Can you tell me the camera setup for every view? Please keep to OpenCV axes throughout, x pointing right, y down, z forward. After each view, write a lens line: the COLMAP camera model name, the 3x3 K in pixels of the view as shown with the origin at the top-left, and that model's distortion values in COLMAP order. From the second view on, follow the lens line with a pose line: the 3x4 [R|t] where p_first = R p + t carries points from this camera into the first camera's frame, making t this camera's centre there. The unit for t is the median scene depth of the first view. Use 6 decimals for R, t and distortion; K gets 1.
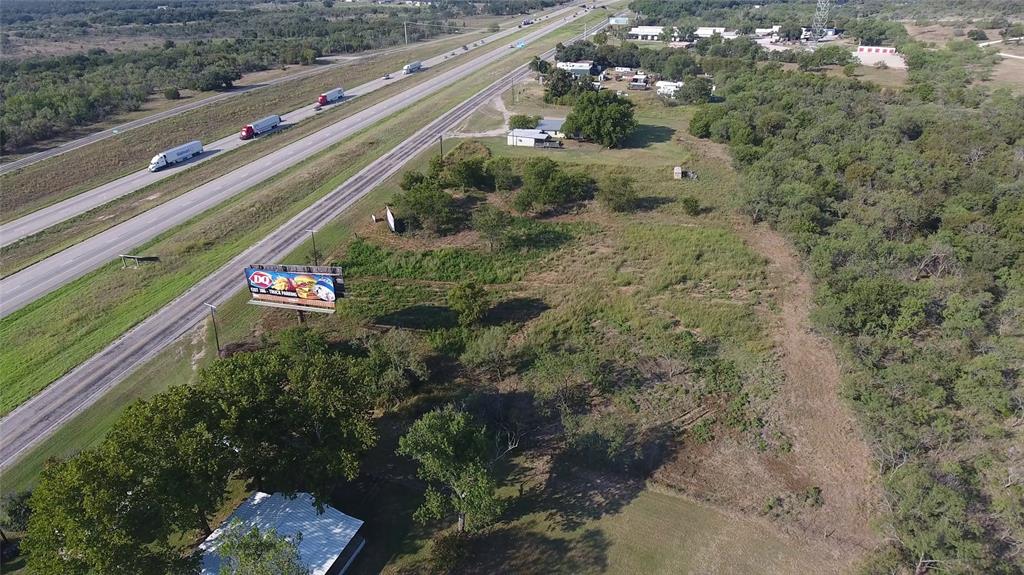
lens RADIAL K [[627.1, 0, 517.1], [0, 627.1, 292.0], [0, 0, 1]] dist [-0.021866, 0.002316]
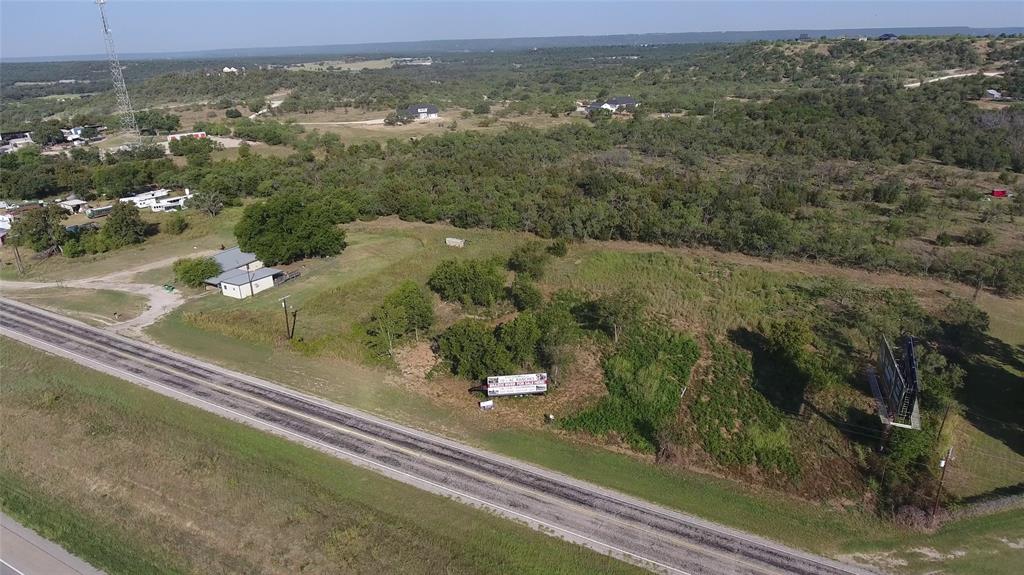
lens RADIAL K [[624.3, 0, 519.6], [0, 624.3, 300.0], [0, 0, 1]] dist [-0.021625, 0.002655]
pose [[0.222985, -0.355307, 0.907764, -0.727979], [0.466829, 0.856409, 0.220533, -0.319424], [-0.855774, 0.374595, 0.356834, 0.673803]]
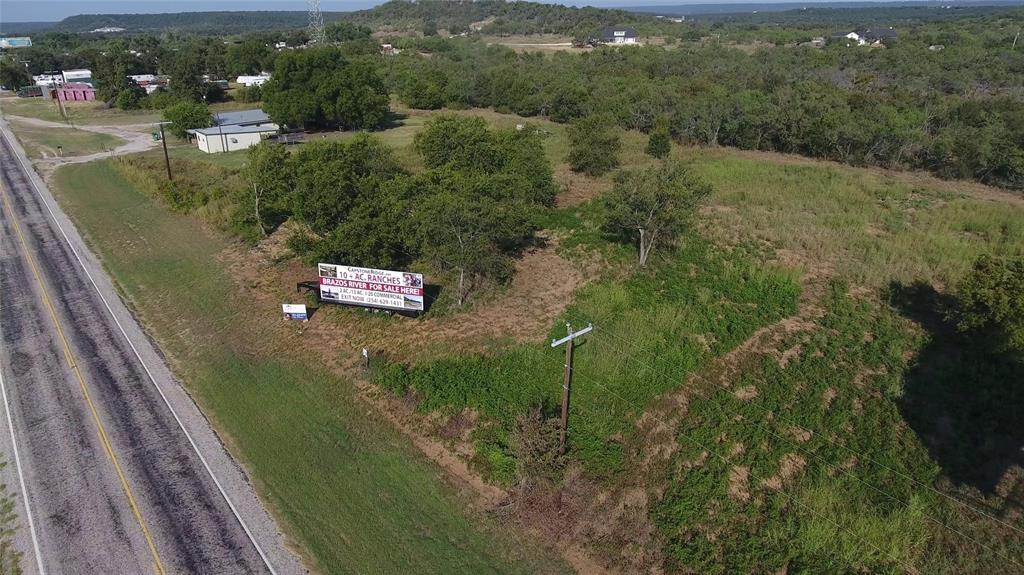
lens RADIAL K [[624.4, 0, 525.3], [0, 624.4, 292.8], [0, 0, 1]] dist [-0.018754, -0.001581]
pose [[0.565192, -0.320972, 0.759957, -0.392298], [0.378768, 0.919333, 0.106590, -0.110781], [-0.732866, 0.227604, 0.641174, 0.662519]]
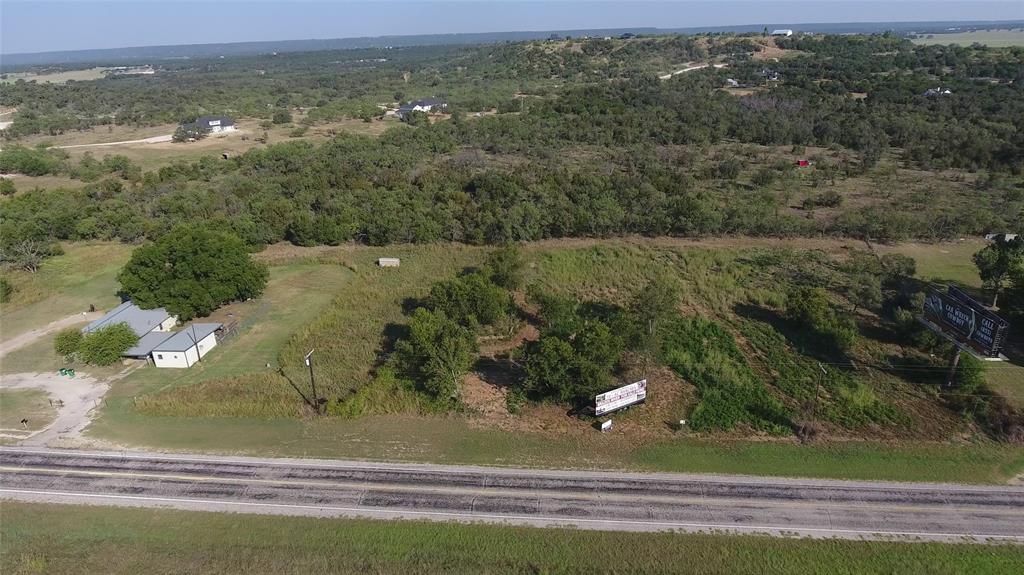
lens RADIAL K [[624.3, 0, 519.6], [0, 624.3, 300.0], [0, 0, 1]] dist [-0.021625, 0.002655]
pose [[-0.170093, -0.355801, 0.918953, -0.681095], [0.485294, 0.781373, 0.392358, -0.459153], [-0.857647, 0.512700, 0.039763, 0.943604]]
